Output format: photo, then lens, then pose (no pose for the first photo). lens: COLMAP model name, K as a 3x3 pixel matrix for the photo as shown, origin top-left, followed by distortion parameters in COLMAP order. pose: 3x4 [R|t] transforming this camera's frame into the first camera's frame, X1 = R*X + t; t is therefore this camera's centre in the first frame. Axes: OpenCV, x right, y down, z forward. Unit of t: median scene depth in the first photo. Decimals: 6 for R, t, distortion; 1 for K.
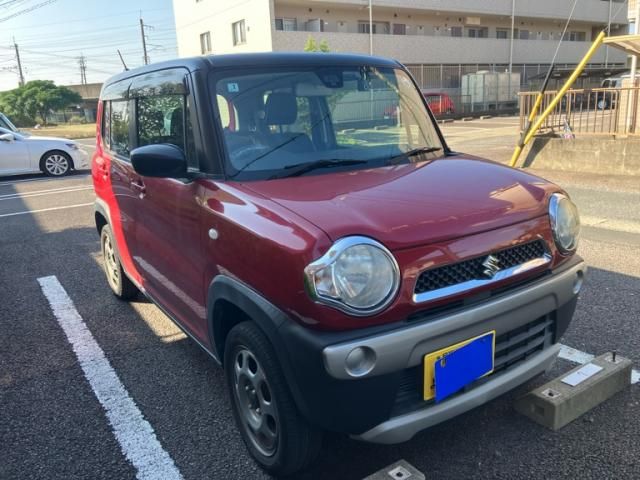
lens RADIAL K [[529.6, 0, 320.0], [0, 529.6, 240.0], [0, 0, 1]] dist [-0.007853, -0.005813]
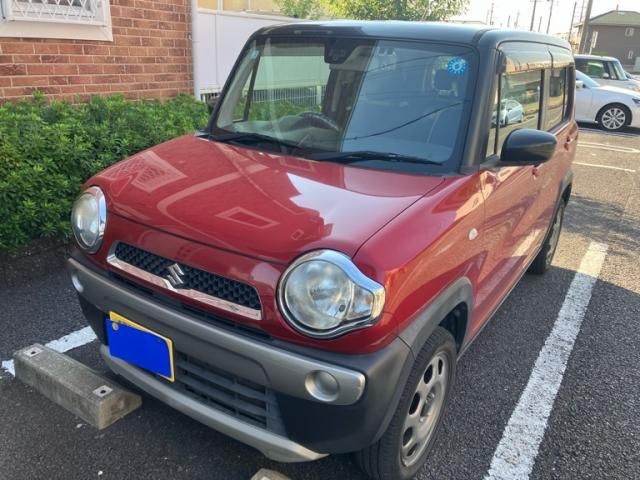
lens RADIAL K [[529.6, 0, 320.0], [0, 529.6, 240.0], [0, 0, 1]] dist [-0.007853, -0.005813]
pose [[0.392196, 0.361098, -0.846044, 0.599894], [-0.276778, 0.923434, 0.265825, -0.157261], [0.877255, 0.129911, 0.462111, 0.417311]]
